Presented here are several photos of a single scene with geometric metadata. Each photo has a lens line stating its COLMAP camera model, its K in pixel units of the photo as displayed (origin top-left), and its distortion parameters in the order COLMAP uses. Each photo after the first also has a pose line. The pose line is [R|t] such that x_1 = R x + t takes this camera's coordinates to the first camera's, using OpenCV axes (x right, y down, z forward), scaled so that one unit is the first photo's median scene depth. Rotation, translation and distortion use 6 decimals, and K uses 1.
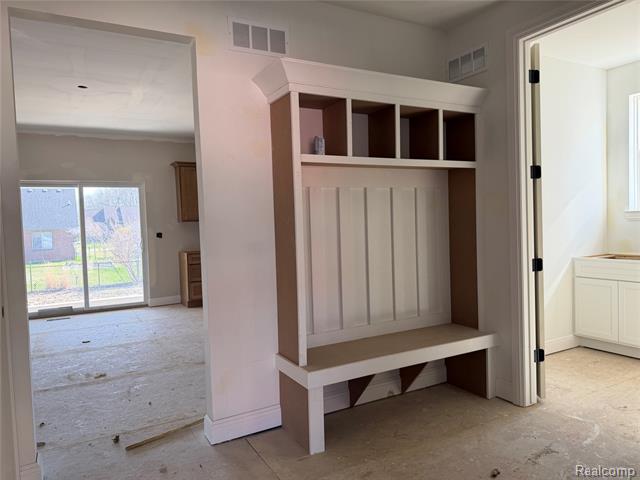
lens RADIAL K [[444.7, 0, 320.0], [0, 444.7, 240.0], [0, 0, 1]] dist [0.119647, -0.169196]
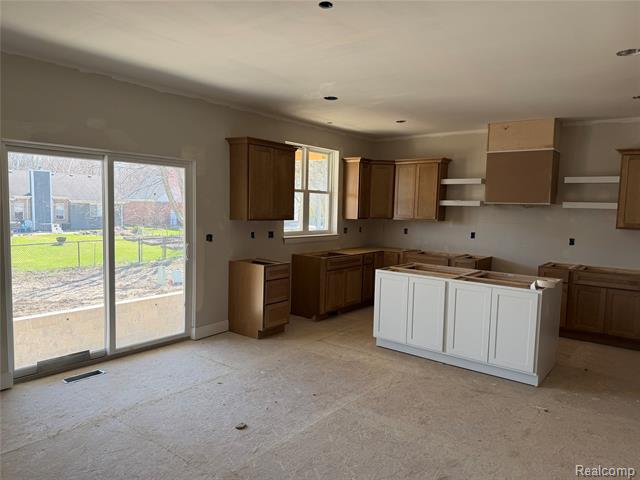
lens RADIAL K [[444.7, 0, 320.0], [0, 444.7, 240.0], [0, 0, 1]] dist [0.119647, -0.169196]
pose [[0.917458, 0.022128, 0.397217, -0.491839], [-0.035332, 0.999039, 0.025954, -0.032619], [-0.396261, -0.037846, 0.917358, 0.295189]]
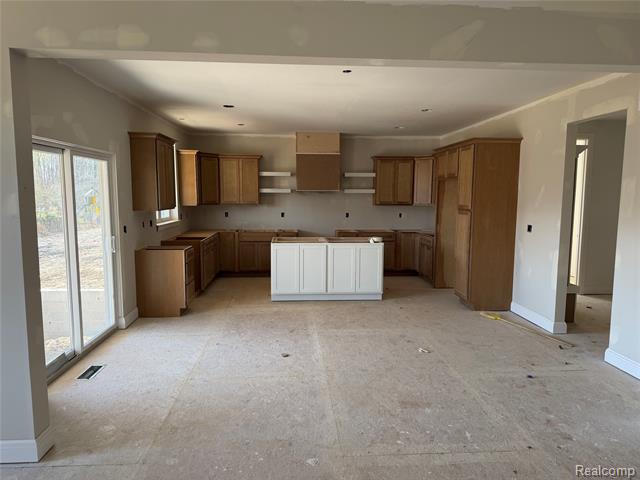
lens RADIAL K [[444.7, 0, 320.0], [0, 444.7, 240.0], [0, 0, 1]] dist [0.119647, -0.169196]
pose [[0.414518, -0.063953, 0.907791, -0.917174], [0.022625, 0.997944, 0.059973, -0.030847], [-0.909760, -0.004321, 0.415112, 0.426159]]
